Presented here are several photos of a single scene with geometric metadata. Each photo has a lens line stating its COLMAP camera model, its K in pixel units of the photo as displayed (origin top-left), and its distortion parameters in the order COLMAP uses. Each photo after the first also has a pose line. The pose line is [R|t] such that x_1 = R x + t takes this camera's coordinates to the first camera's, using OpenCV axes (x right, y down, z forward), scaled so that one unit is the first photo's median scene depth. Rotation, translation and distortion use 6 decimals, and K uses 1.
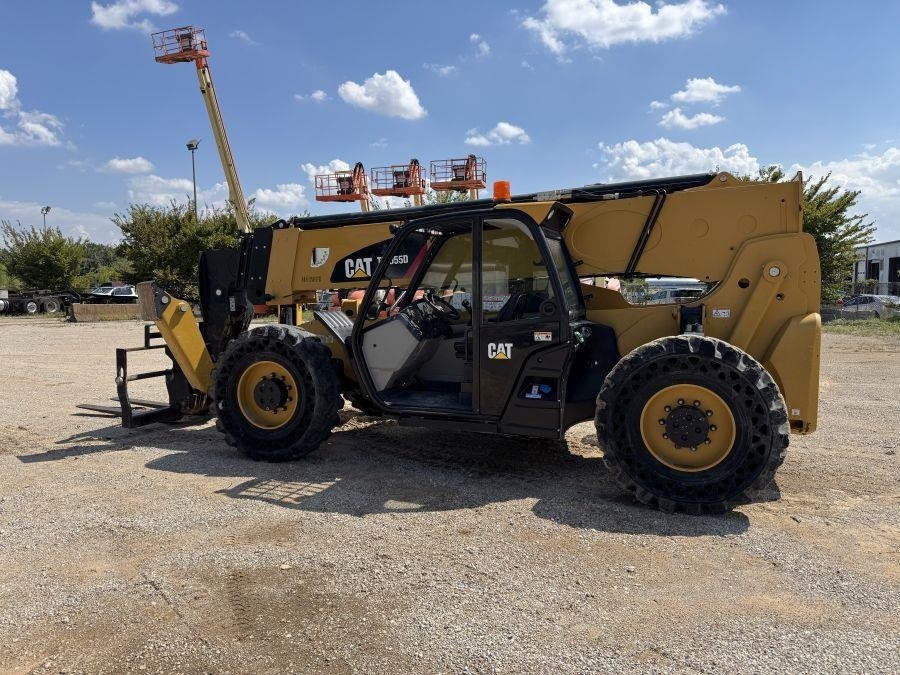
lens RADIAL K [[634.0, 0, 450.0], [0, 634.0, 337.5], [0, 0, 1]] dist [0.098297, -0.123428]
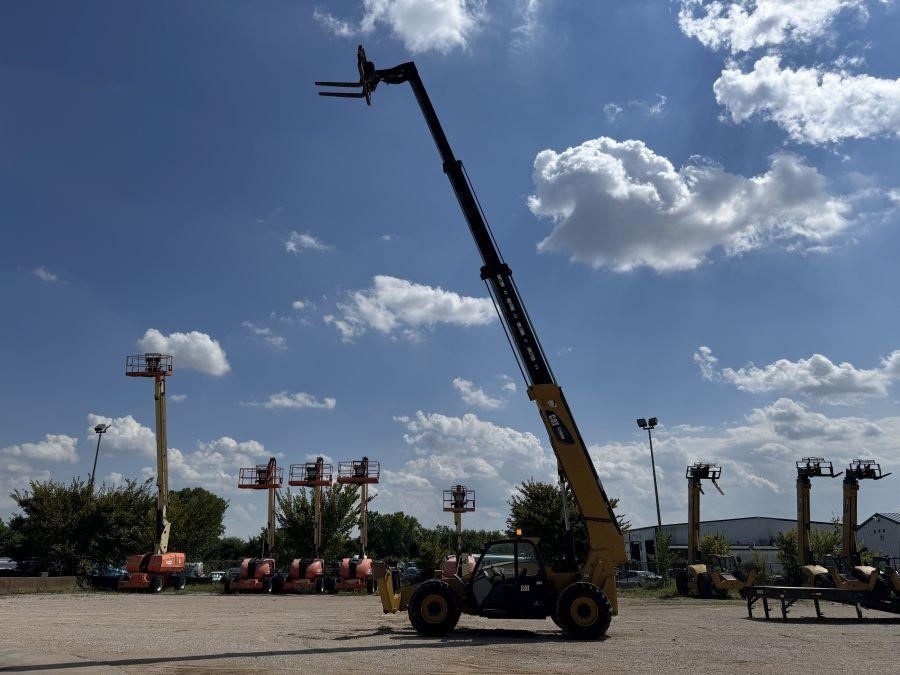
lens RADIAL K [[631.5, 0, 456.3], [0, 631.5, 334.4], [0, 0, 1]] dist [0.083599, -0.138410]
pose [[0.950781, 0.110885, 0.289345, -1.070483], [0.016947, 0.913774, -0.405870, 0.123956], [-0.309401, 0.390797, 0.866919, -1.726729]]
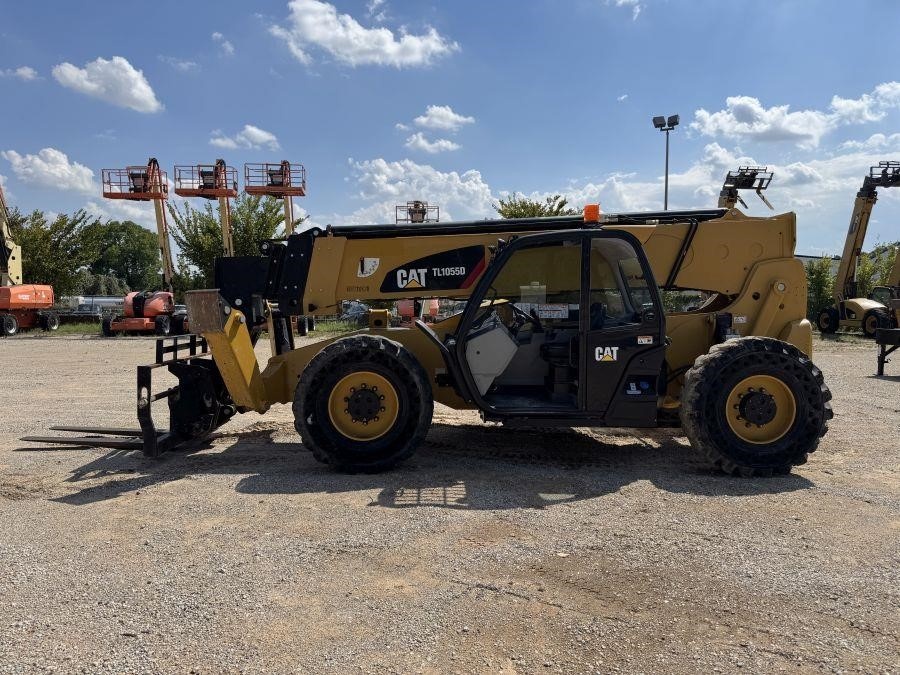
lens RADIAL K [[637.1, 0, 450.0], [0, 637.1, 337.5], [0, 0, 1]] dist [0.044490, -0.052788]
pose [[0.930474, -0.018018, 0.365914, -0.512739], [0.024224, 0.999630, -0.012377, -0.000655], [-0.365556, 0.020380, 0.930566, 0.032422]]
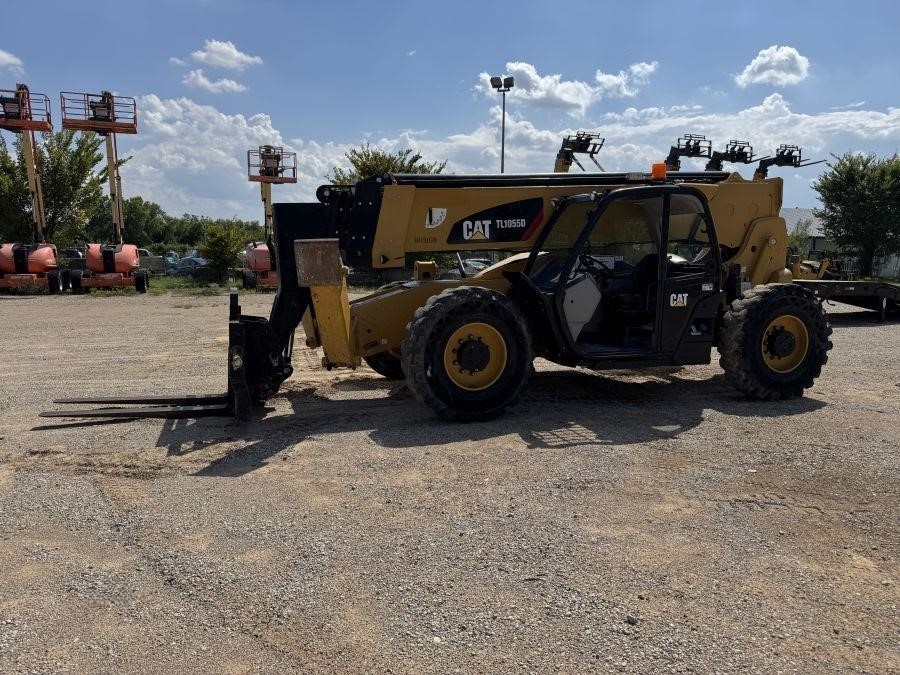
lens RADIAL K [[637.1, 0, 450.0], [0, 637.1, 337.5], [0, 0, 1]] dist [0.044490, -0.052788]
pose [[0.774276, -0.075680, 0.628307, -0.927251], [0.042612, 0.996805, 0.067554, -0.008703], [-0.631412, -0.025532, 0.775027, 0.250769]]
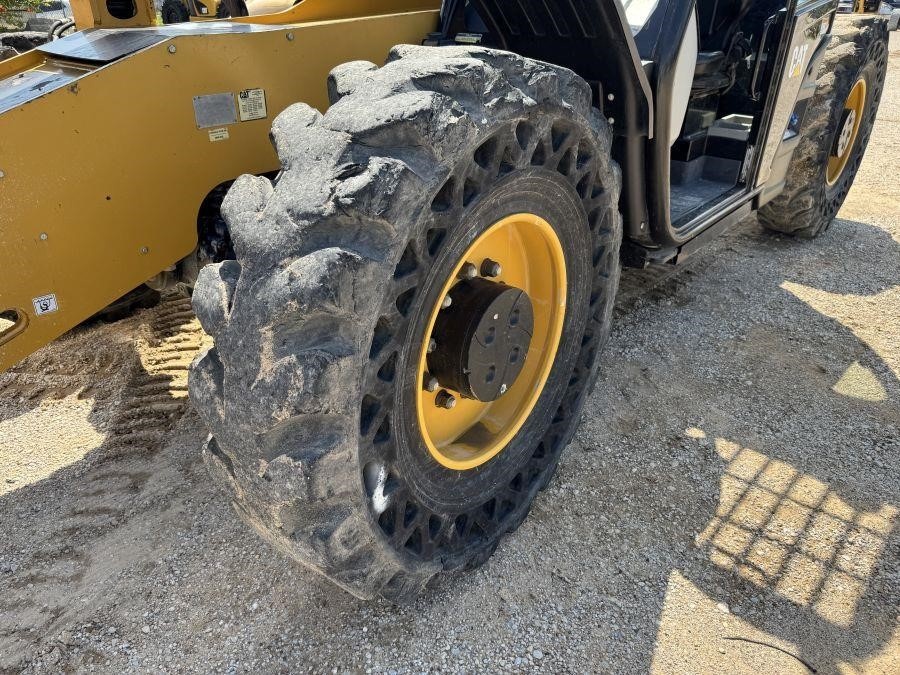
lens RADIAL K [[637.1, 0, 450.0], [0, 637.1, 337.5], [0, 0, 1]] dist [0.044490, -0.052788]
pose [[0.327725, -0.448449, 0.831559, -0.498720], [0.058426, 0.888103, 0.455917, -0.031078], [-0.942965, -0.100831, 0.317254, 0.924400]]
